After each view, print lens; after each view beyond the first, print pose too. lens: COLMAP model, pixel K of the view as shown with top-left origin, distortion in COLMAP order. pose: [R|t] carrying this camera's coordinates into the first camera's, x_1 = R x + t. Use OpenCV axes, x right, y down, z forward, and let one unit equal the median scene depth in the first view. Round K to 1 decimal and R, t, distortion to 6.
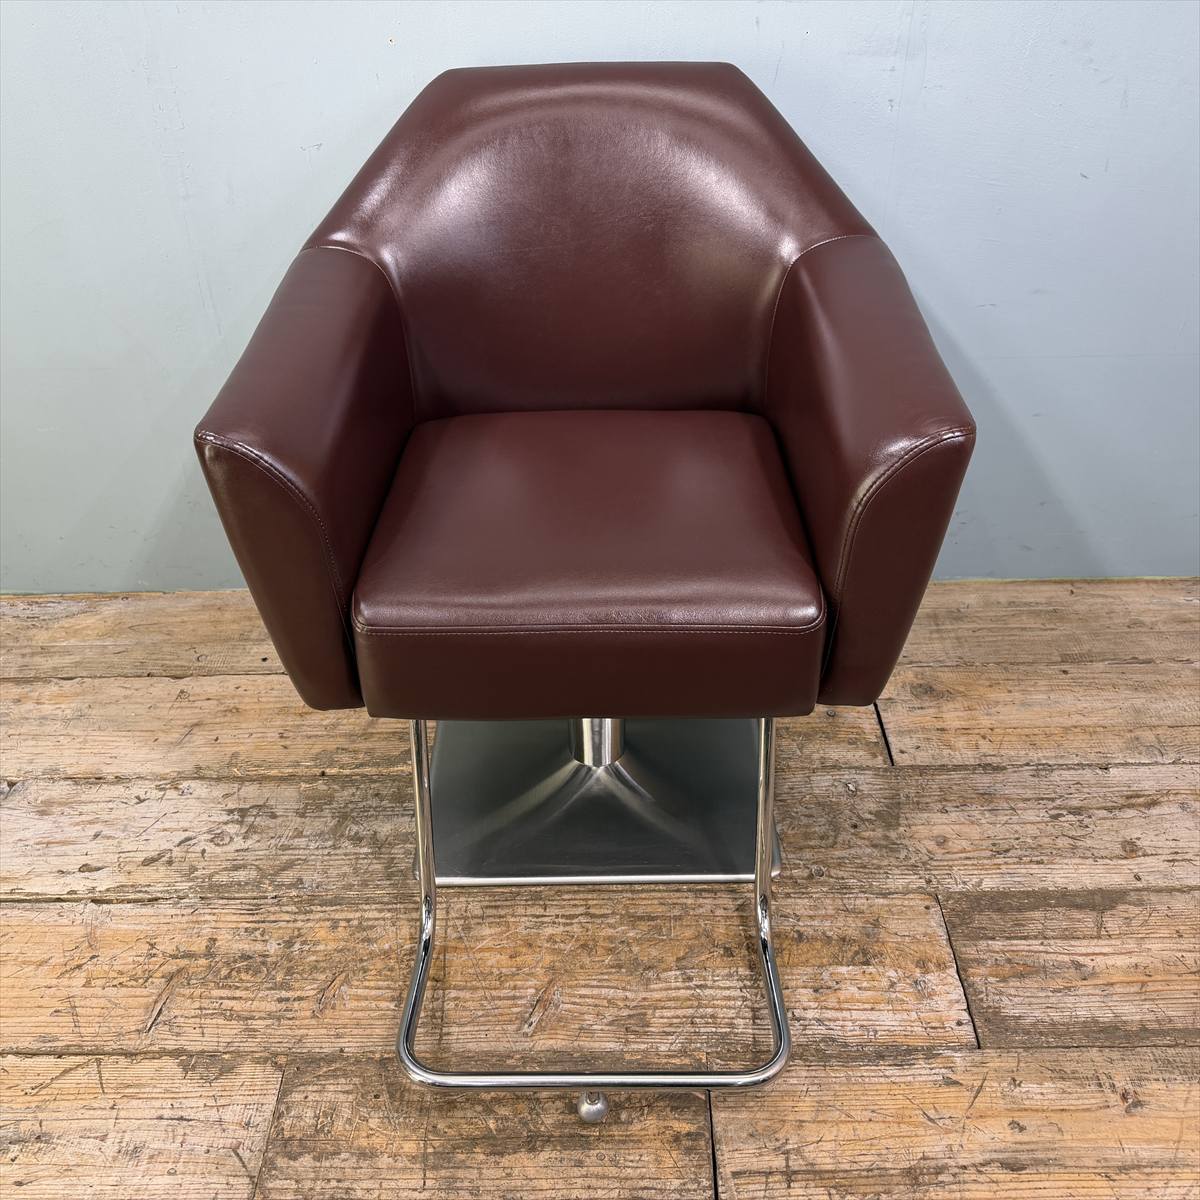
lens RADIAL K [[1078.4, 0, 604.6], [0, 1078.4, 602.9], [0, 0, 1]] dist [0.149926, -0.320471]
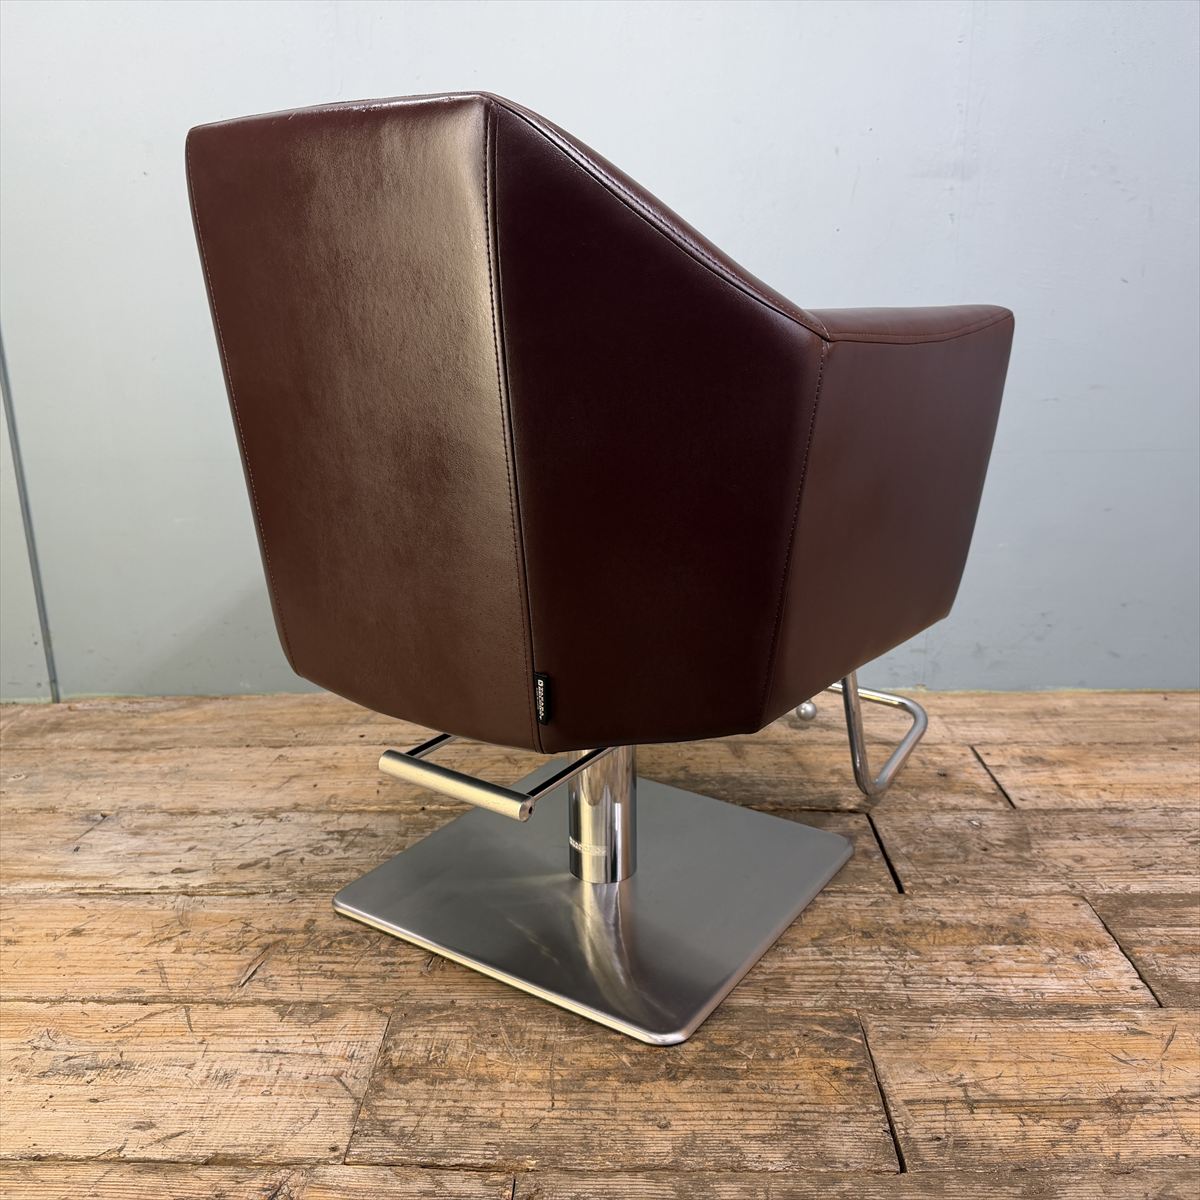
lens RADIAL K [[1097.0, 0, 606.8], [0, 1097.0, 599.5], [0, 0, 1]] dist [0.095737, -0.193404]
pose [[0.999750, 0.008419, -0.020735, -0.079209], [-0.015443, 0.930112, -0.366952, 0.356999], [0.016197, 0.367181, 0.930009, 0.019834]]
